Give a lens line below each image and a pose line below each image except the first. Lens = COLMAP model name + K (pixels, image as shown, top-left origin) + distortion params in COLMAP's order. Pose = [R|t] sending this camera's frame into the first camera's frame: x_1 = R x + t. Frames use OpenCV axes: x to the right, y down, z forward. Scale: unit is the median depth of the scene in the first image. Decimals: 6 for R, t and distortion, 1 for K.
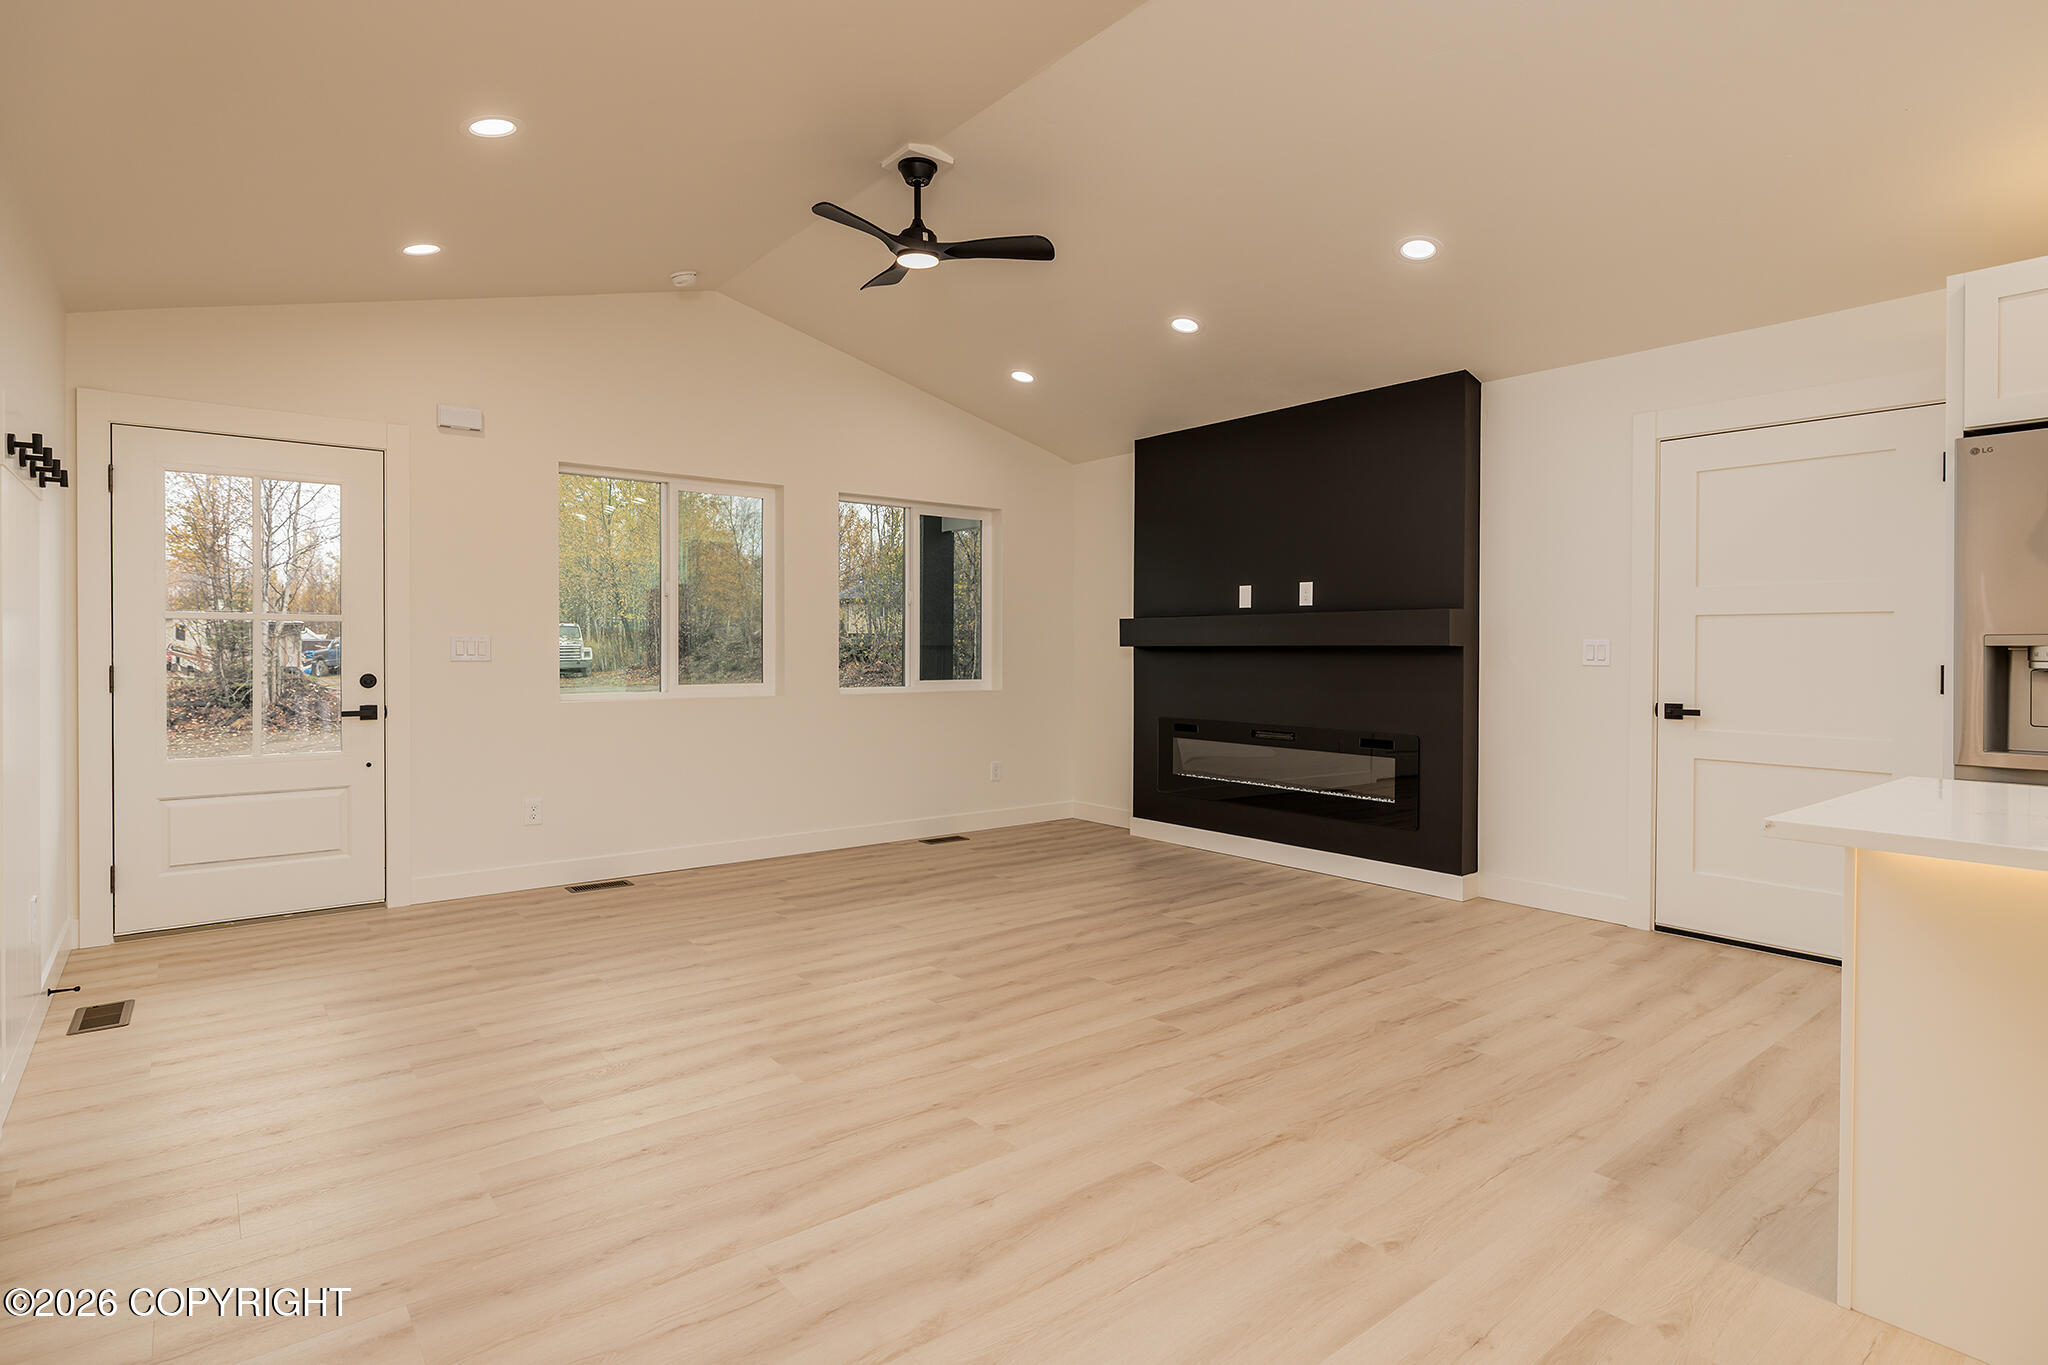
lens RADIAL K [[1056.1, 0, 1024.0], [0, 1056.1, 682.5], [0, 0, 1]] dist [-0.003389, -0.000350]
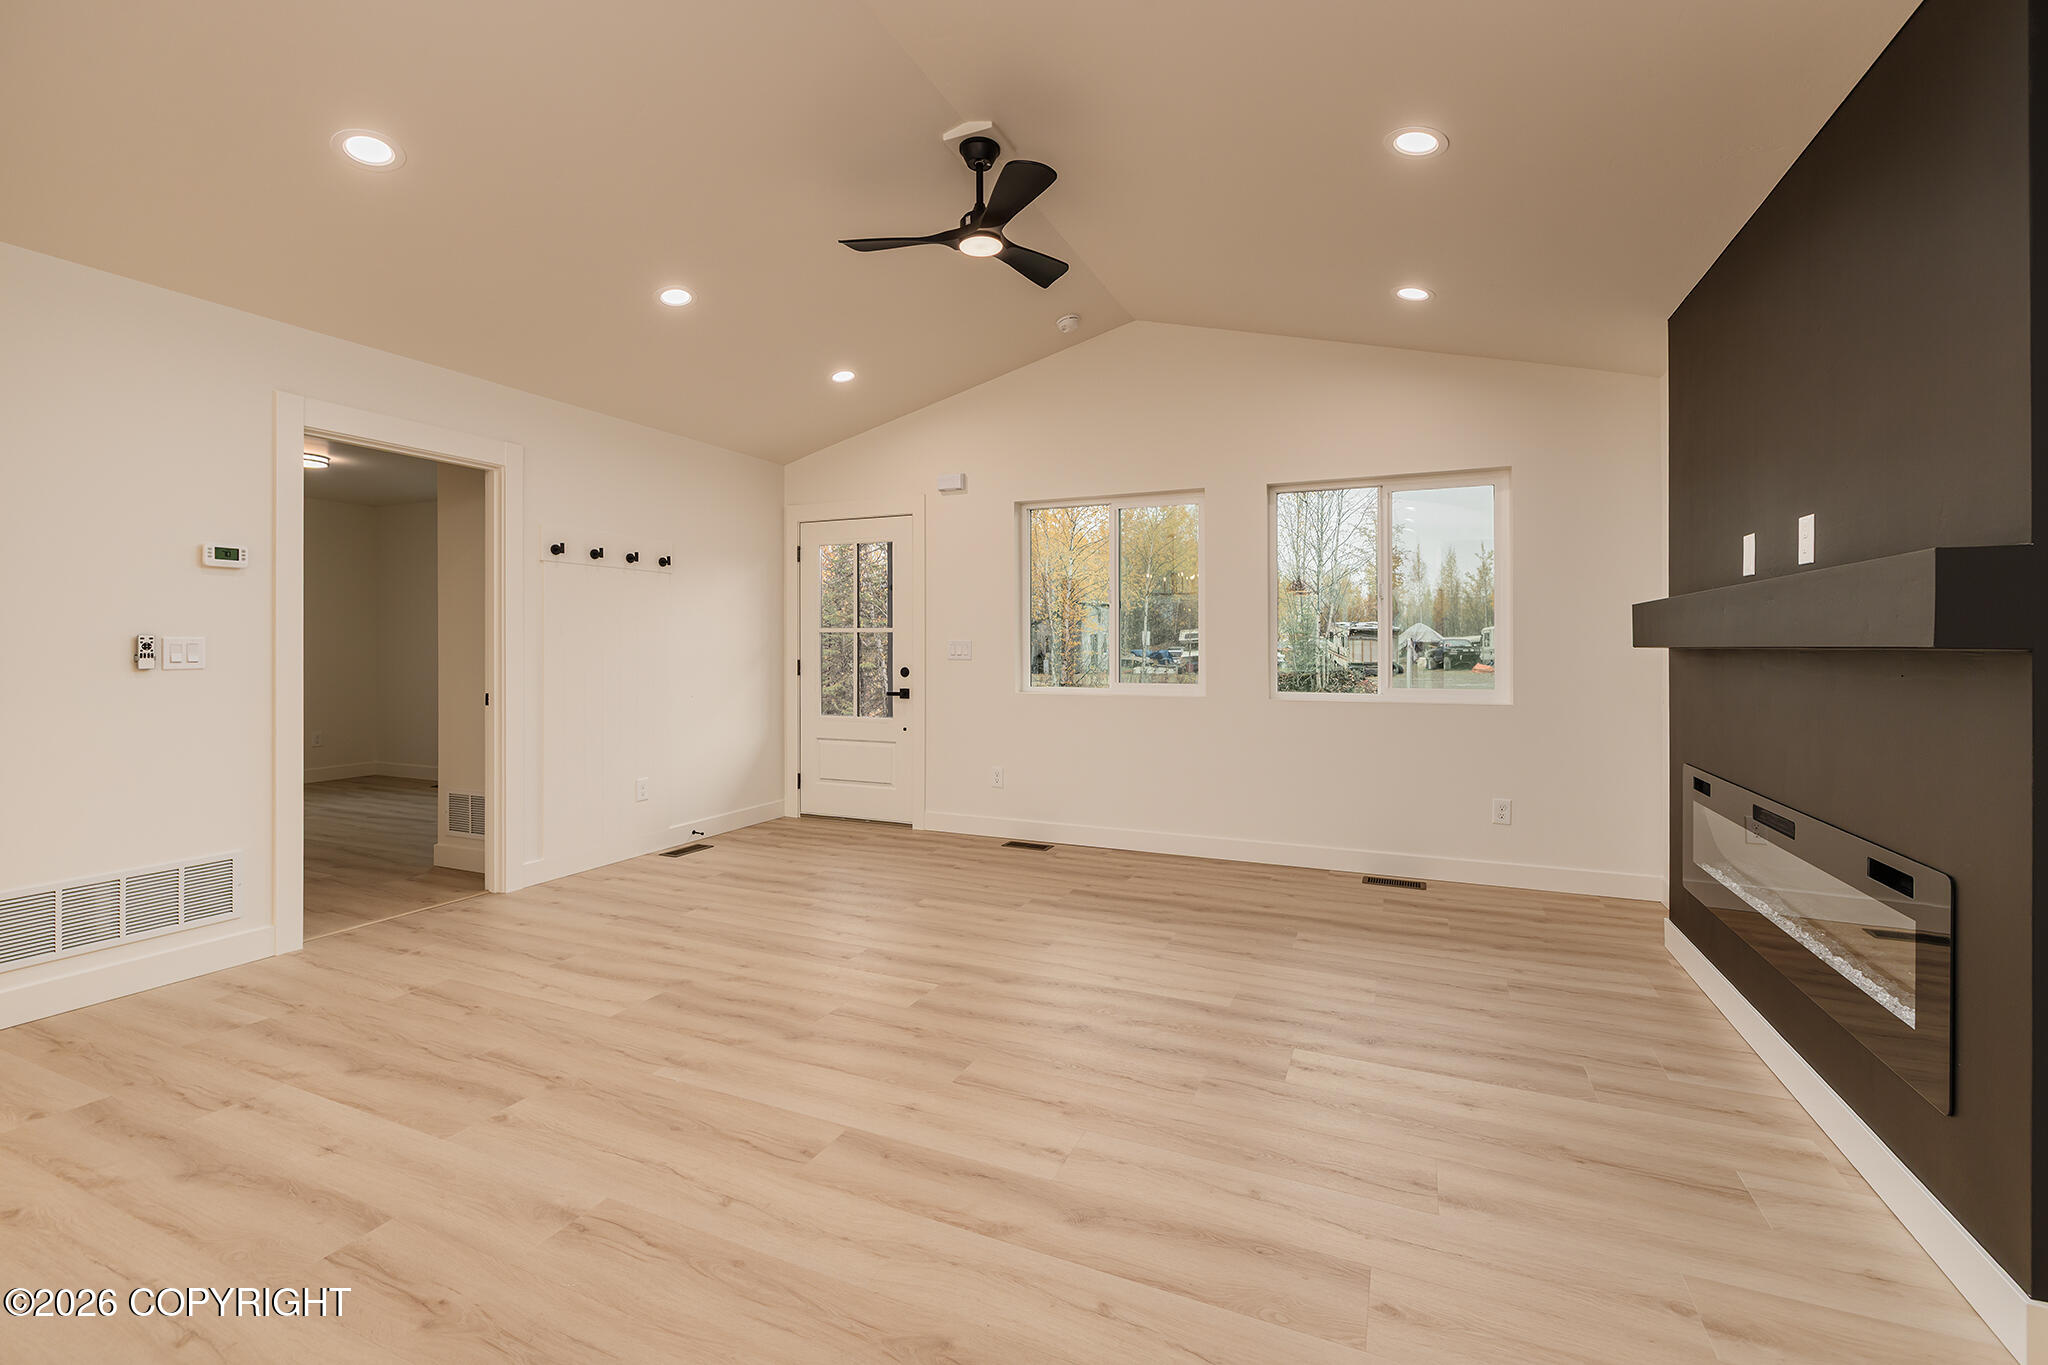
lens RADIAL K [[876.2, 0, 1026.8], [0, 876.2, 652.4], [0, 0, 1]] dist [0.000853, -0.000245]
pose [[0.460727, 0.000844, -0.887542, 0.577194], [-0.029177, 0.999473, -0.014196, -0.017654], [0.887062, 0.032436, 0.460509, 0.629651]]
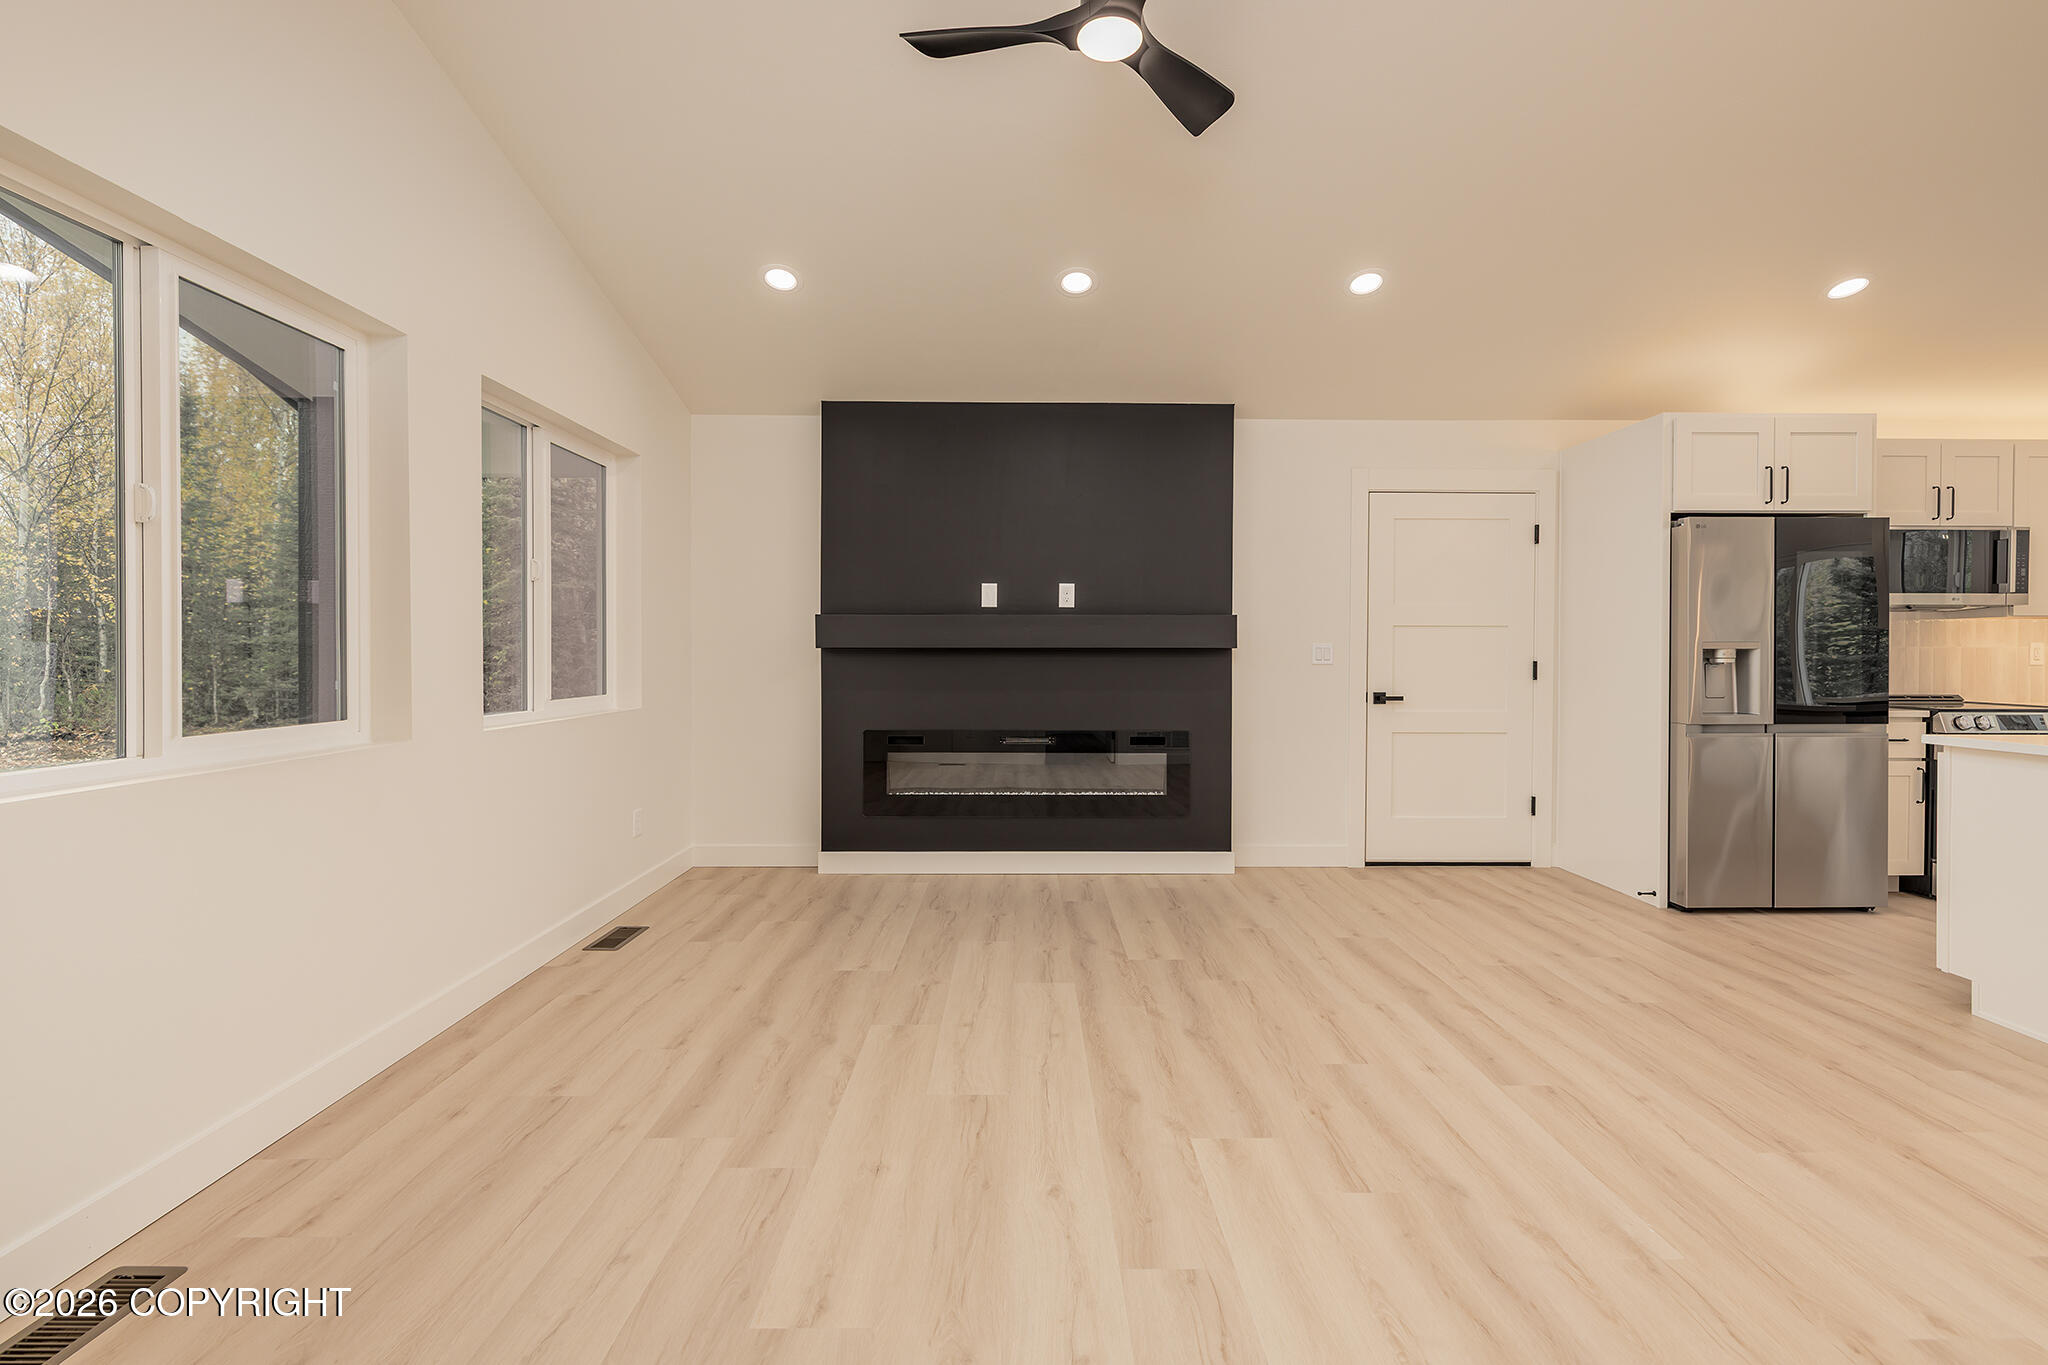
lens RADIAL K [[869.3, 0, 1019.3], [0, 869.3, 680.6], [0, 0, 1]] dist [0.001057, -0.000405]
pose [[0.611278, -0.027007, 0.790955, -0.512124], [0.025106, 0.999576, 0.014727, -0.021473], [-0.791018, 0.010855, 0.611697, 0.678374]]
